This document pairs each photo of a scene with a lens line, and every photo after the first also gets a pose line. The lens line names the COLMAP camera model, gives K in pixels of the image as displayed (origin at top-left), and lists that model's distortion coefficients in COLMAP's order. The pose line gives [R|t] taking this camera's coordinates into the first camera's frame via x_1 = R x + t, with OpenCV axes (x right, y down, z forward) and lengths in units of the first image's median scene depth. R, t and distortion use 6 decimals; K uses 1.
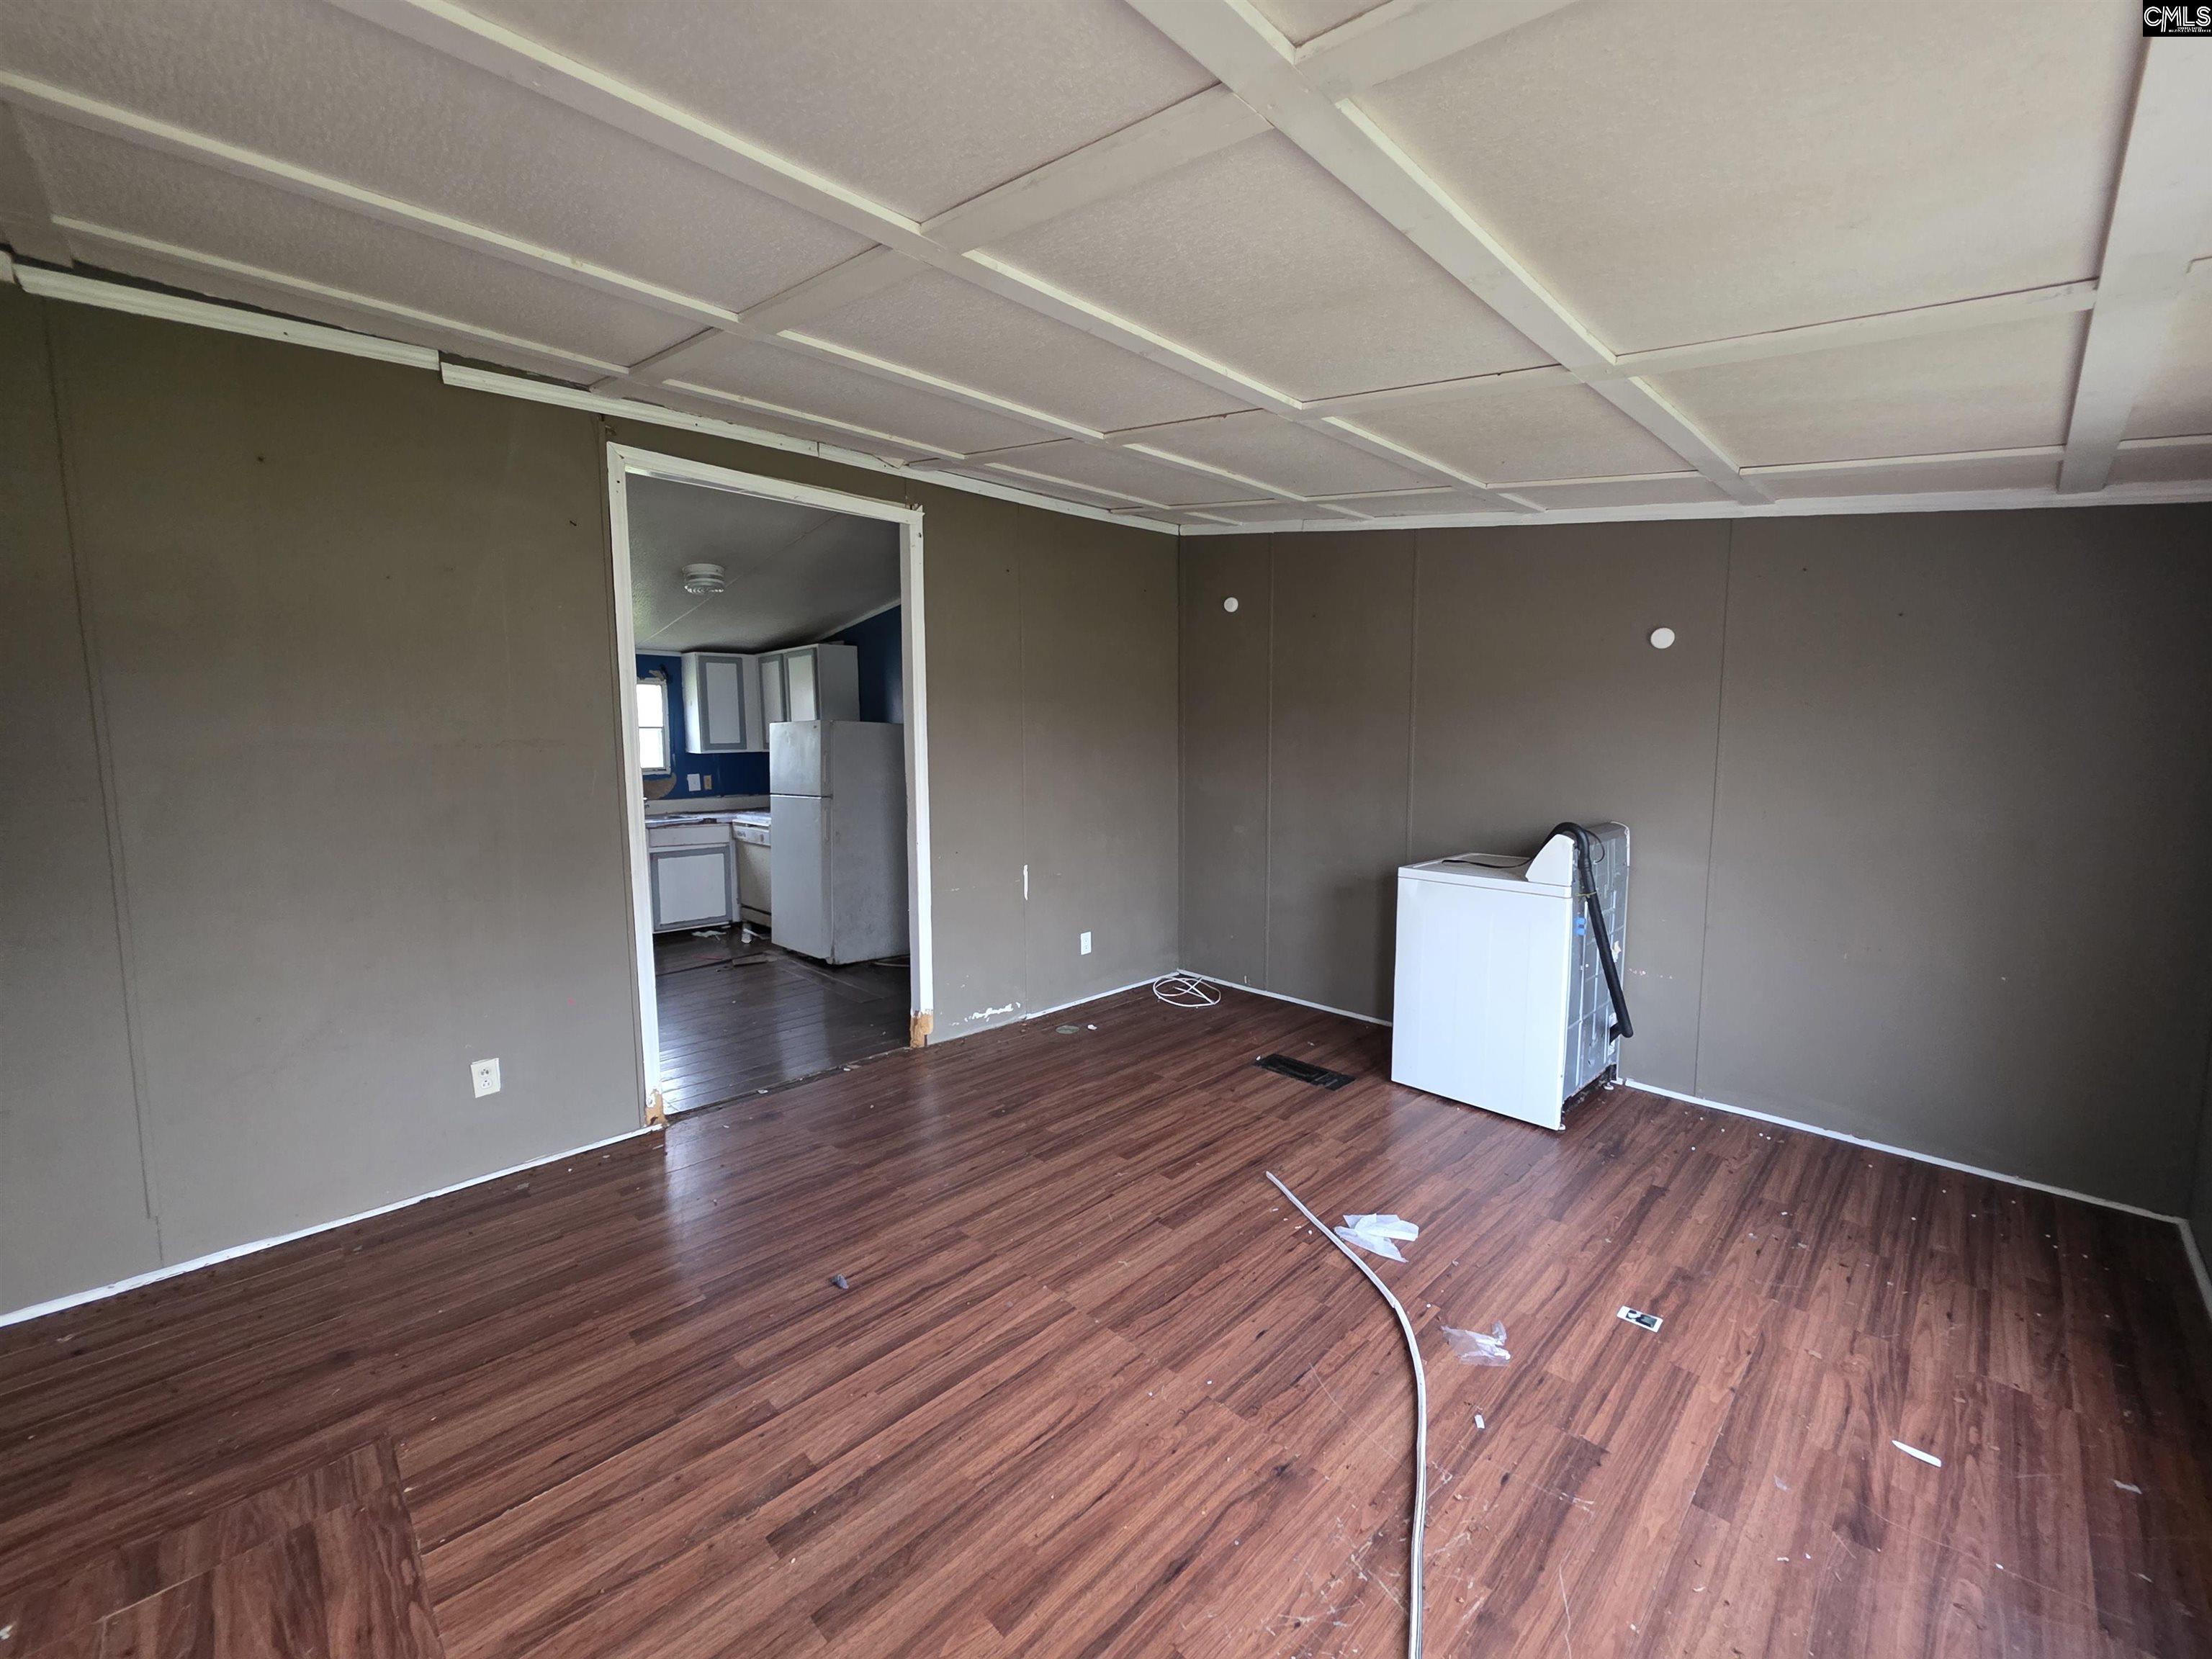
lens RADIAL K [[892.7, 0, 1096.9], [0, 892.7, 824.1], [0, 0, 1]] dist [-0.002700, 0.000454]
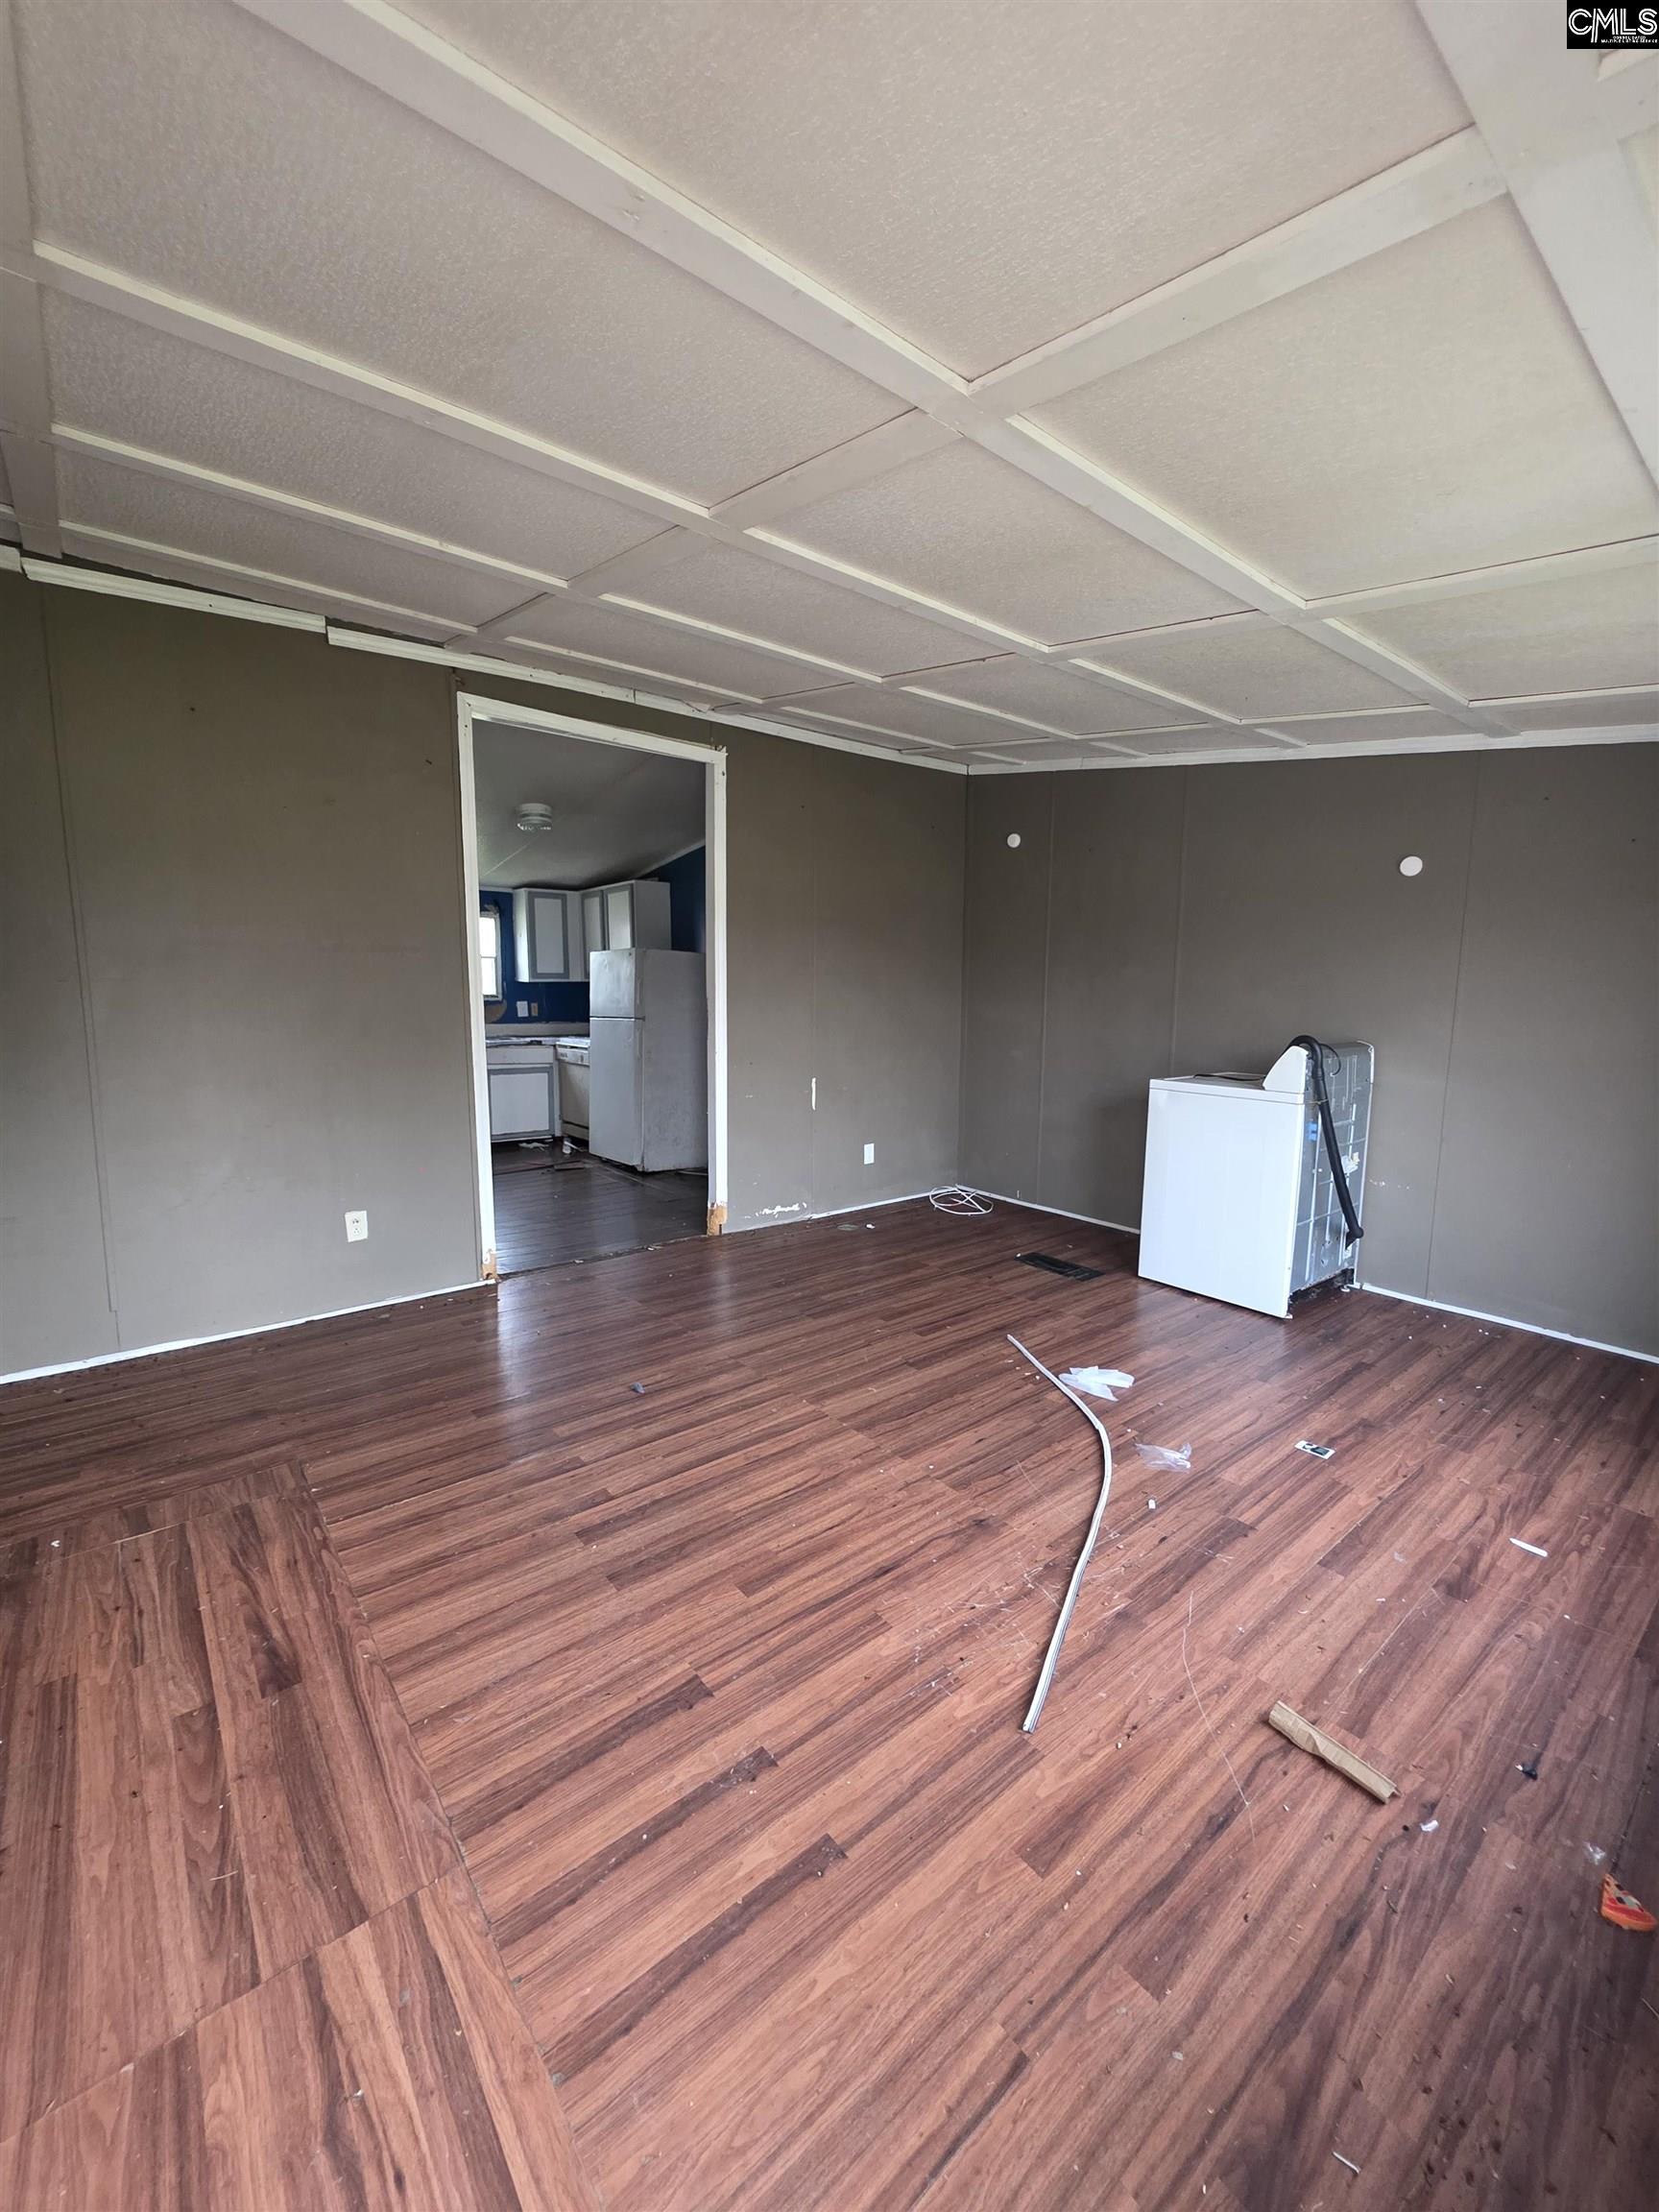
lens RADIAL K [[892.7, 0, 829.5], [0, 892.7, 1106.0], [0, 0, 1]] dist [-0.002700, 0.000454]
pose [[0.995693, 0.026389, -0.088872, 0.067705], [-0.023588, 0.999196, 0.032430, 0.079507], [0.089656, -0.030194, 0.995515, -0.168891]]
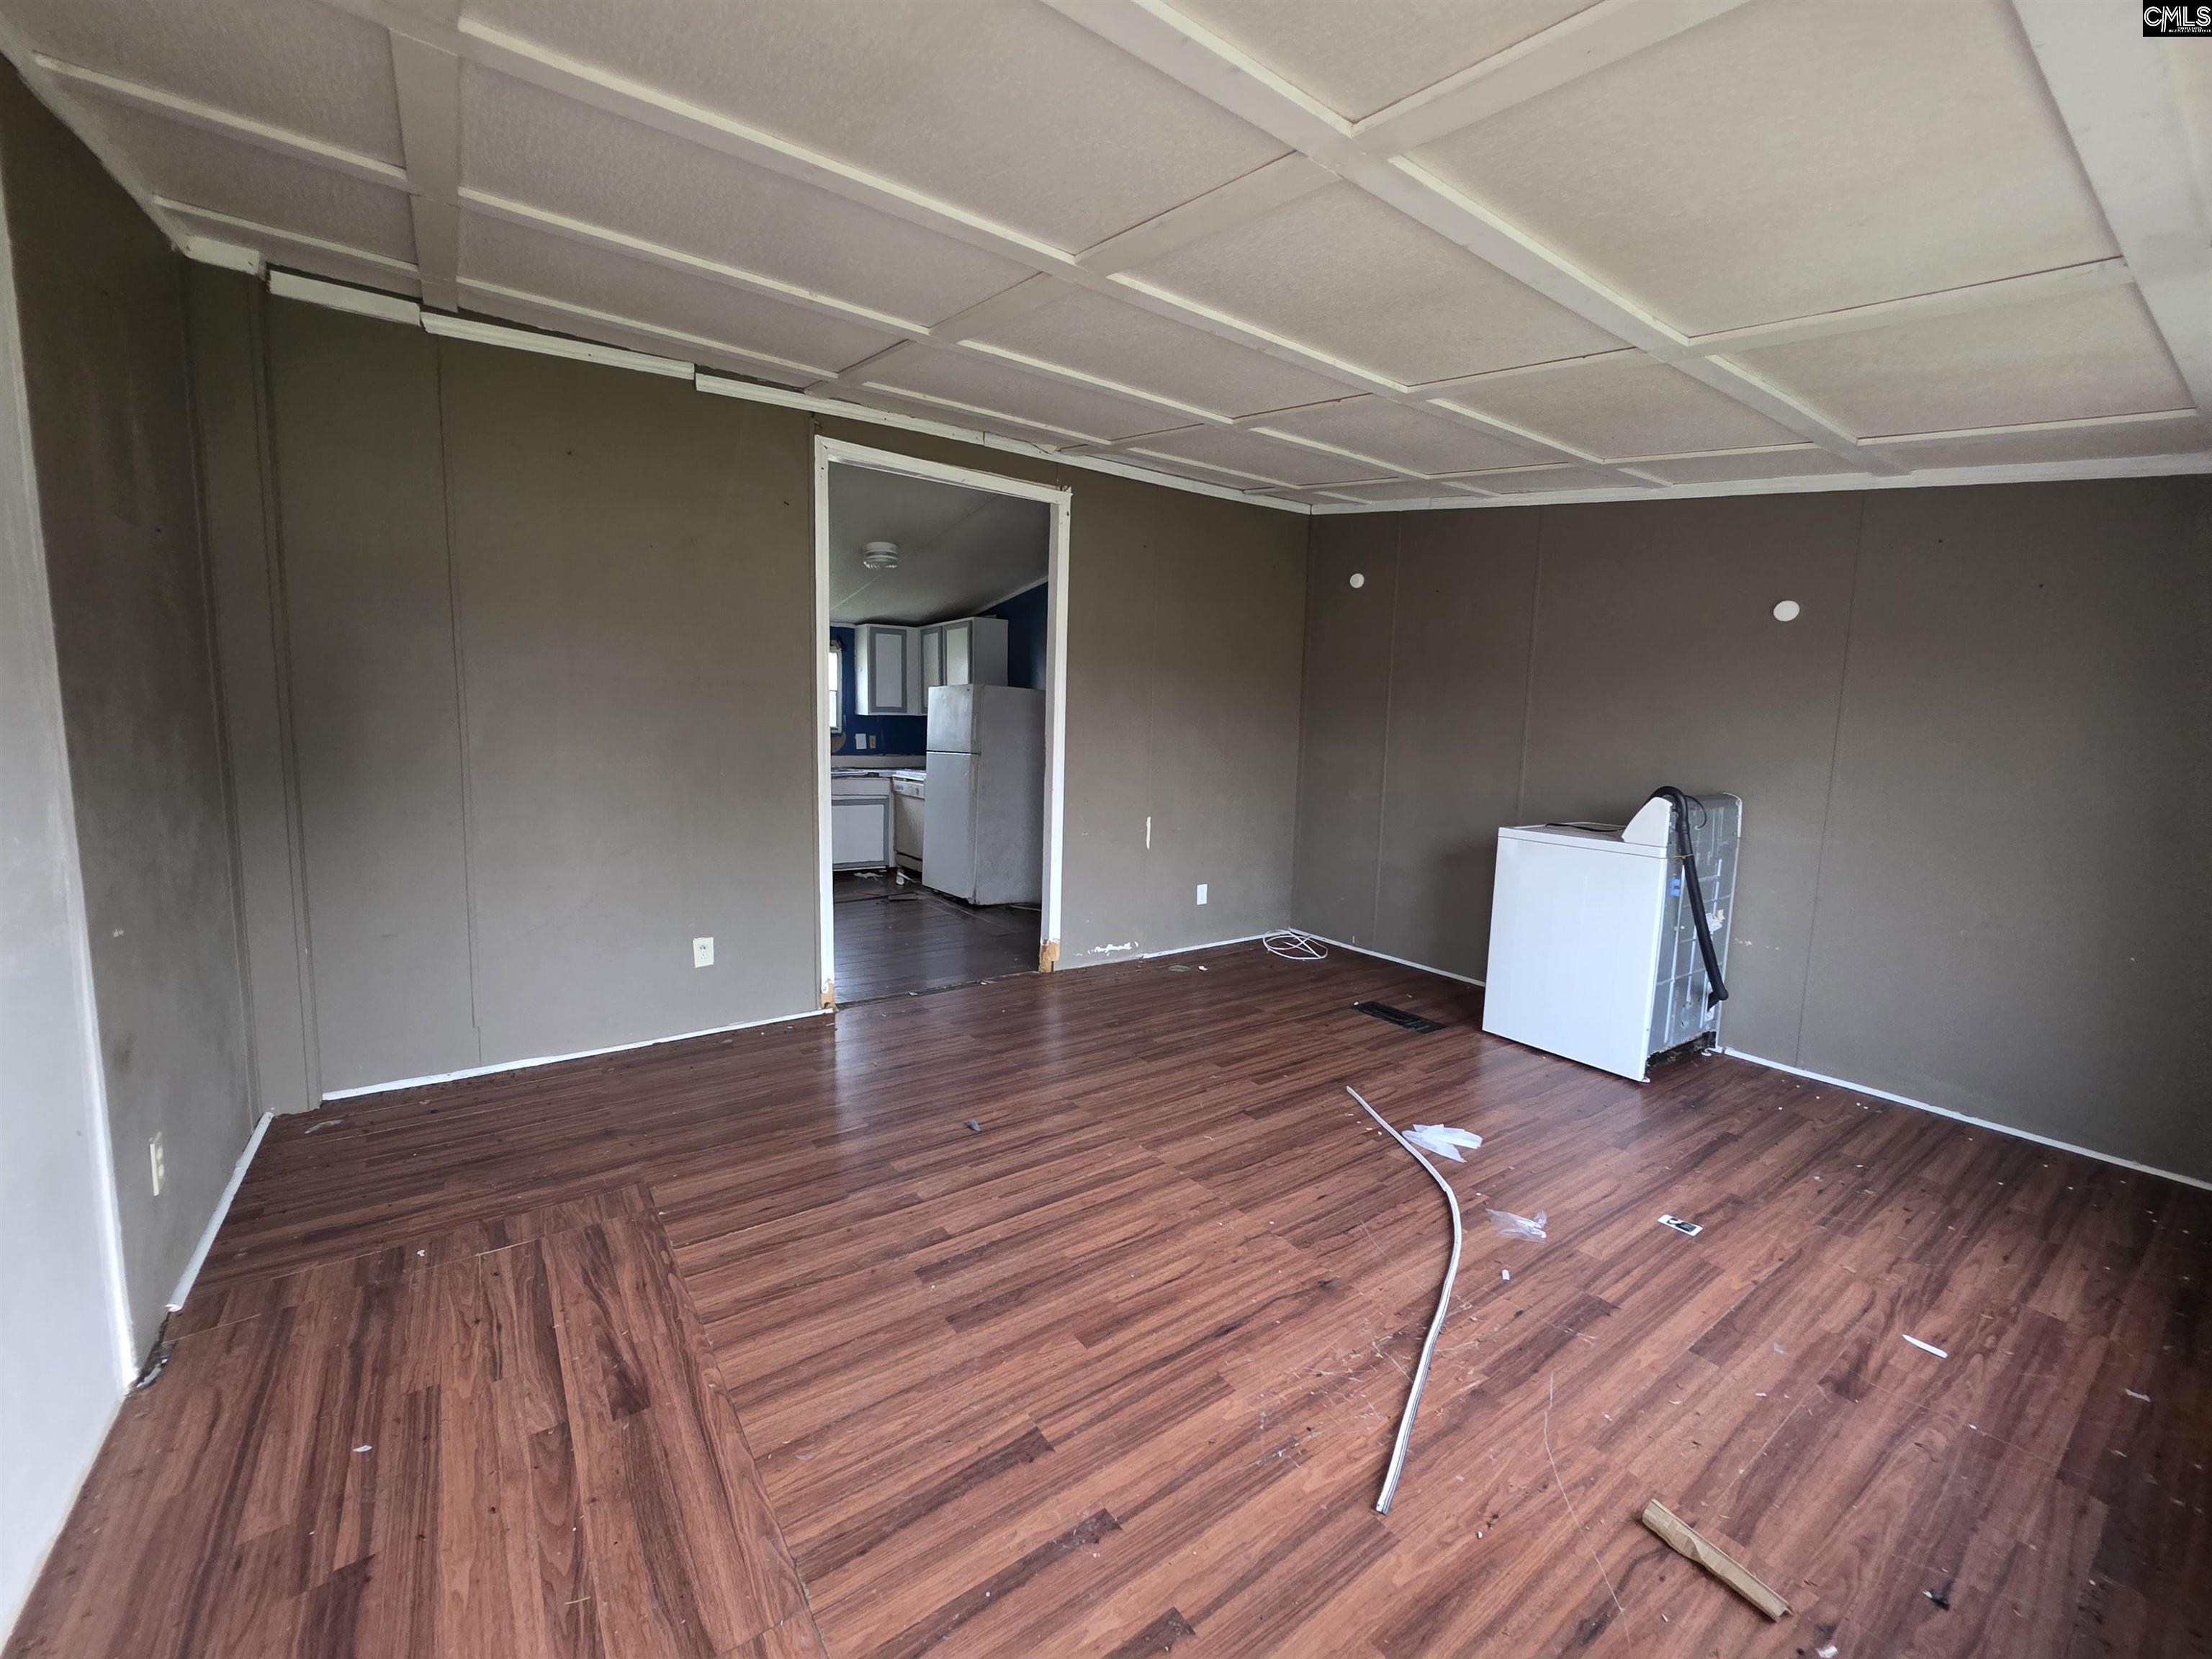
lens RADIAL K [[890.4, 0, 1092.4], [0, 890.4, 826.4], [0, 0, 1]] dist [-0.001550, -0.000106]
pose [[0.986519, 0.048824, -0.156194, 0.040824], [-0.046477, 0.998745, 0.018640, 0.072055], [0.156908, -0.011130, 0.987550, -0.162835]]
